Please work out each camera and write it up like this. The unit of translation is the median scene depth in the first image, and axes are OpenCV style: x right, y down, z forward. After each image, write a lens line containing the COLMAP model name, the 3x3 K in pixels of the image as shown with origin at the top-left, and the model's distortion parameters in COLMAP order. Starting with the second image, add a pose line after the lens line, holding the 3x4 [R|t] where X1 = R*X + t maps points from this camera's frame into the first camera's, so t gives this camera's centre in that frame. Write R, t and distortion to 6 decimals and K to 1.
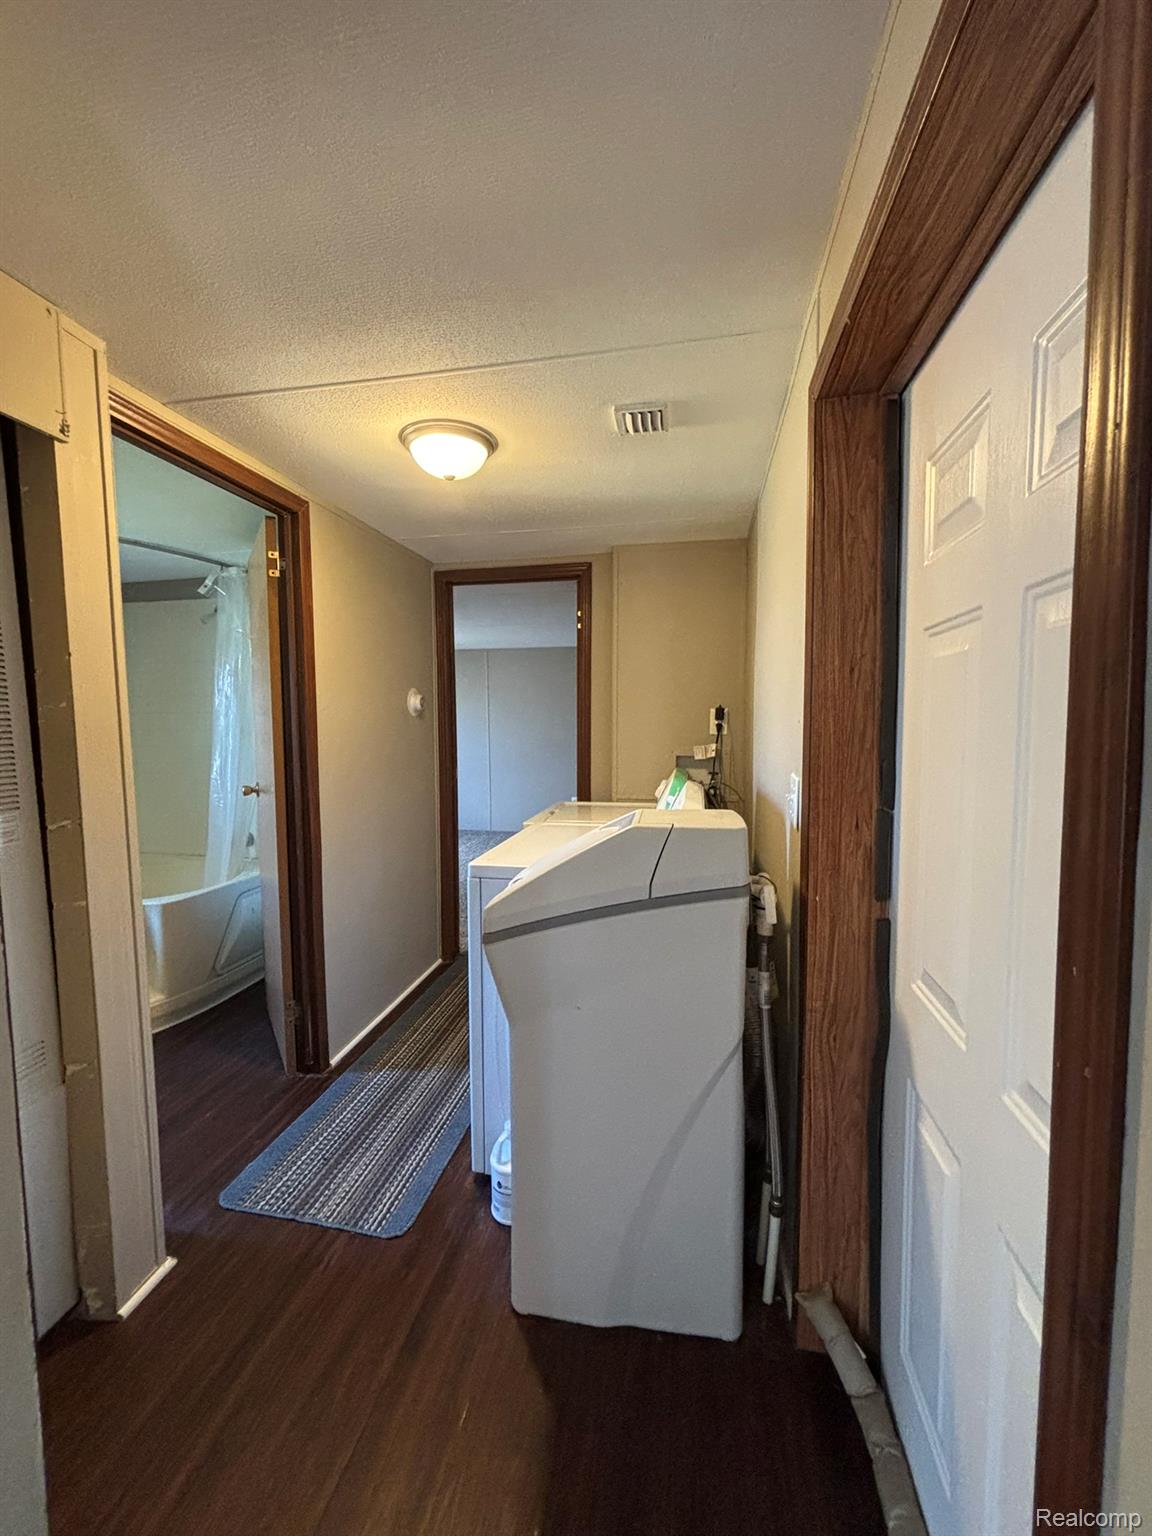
lens RADIAL K [[615.9, 0, 576.4], [0, 615.9, 761.8], [0, 0, 1]] dist [0.002650, 0.000182]
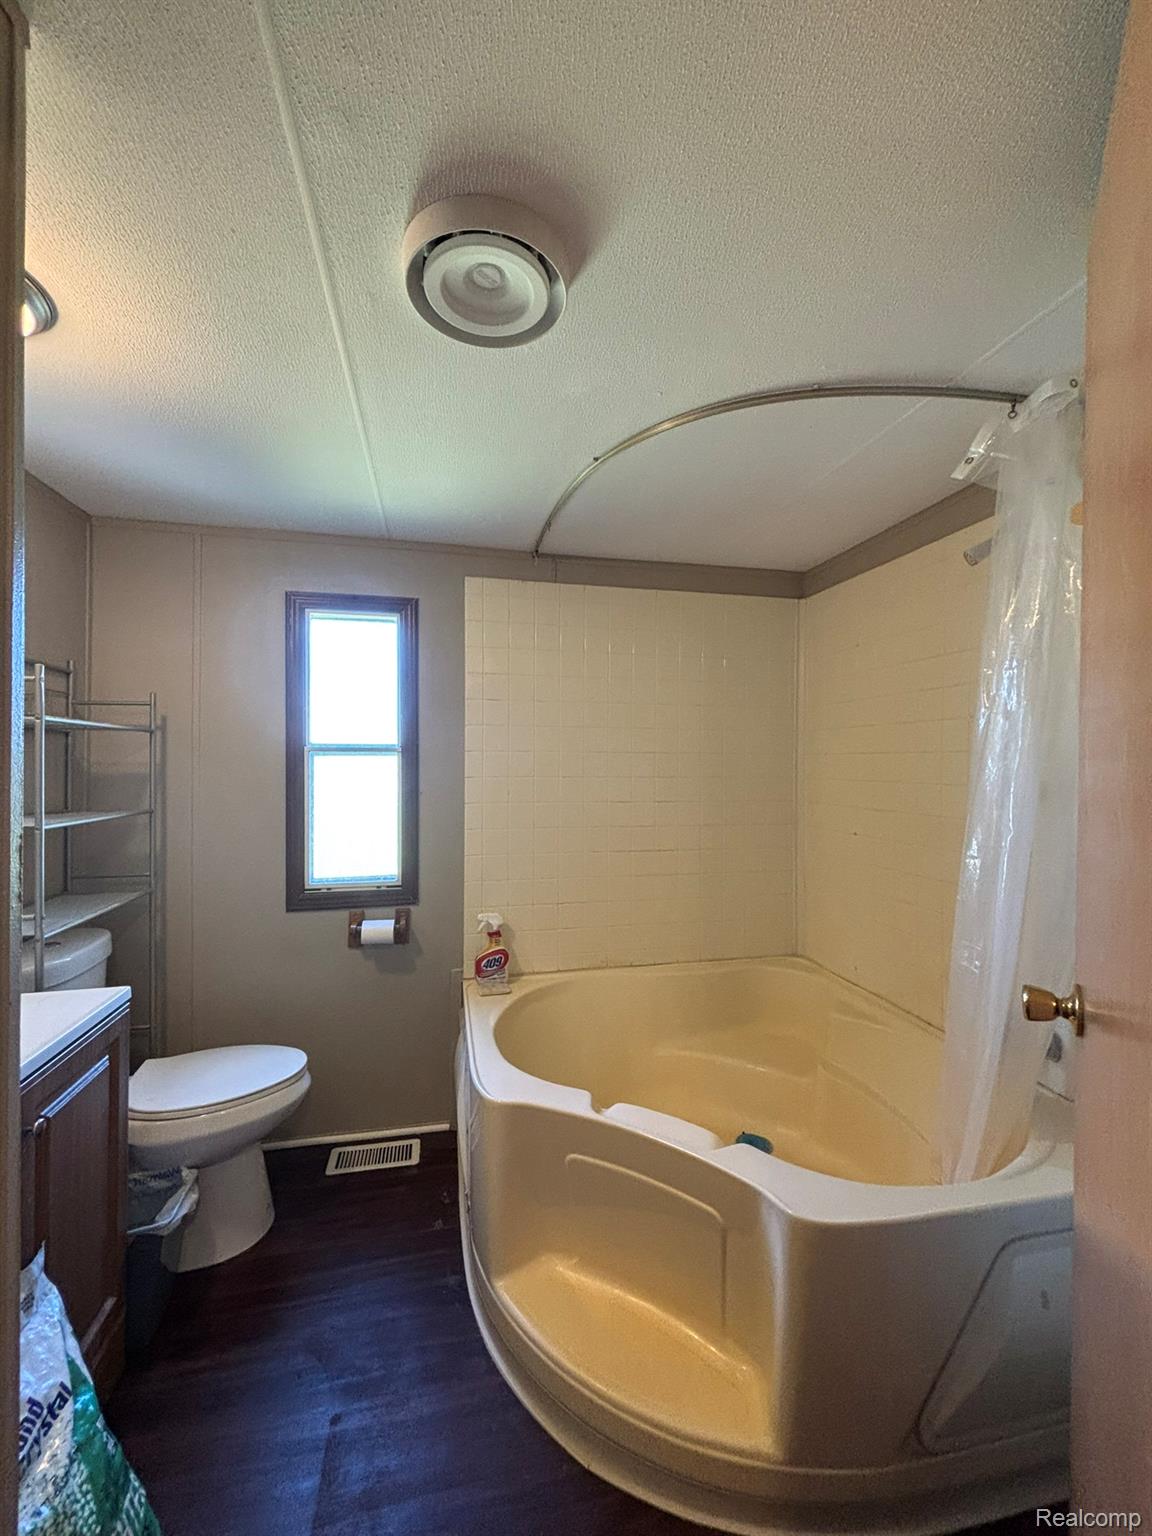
lens RADIAL K [[615.9, 0, 576.4], [0, 615.9, 761.8], [0, 0, 1]] dist [0.002650, 0.000182]
pose [[0.399819, 0.012334, -0.916511, -0.304051], [-0.077442, 0.996789, -0.020369, -0.041443], [0.913317, 0.079121, 0.399491, 0.576999]]
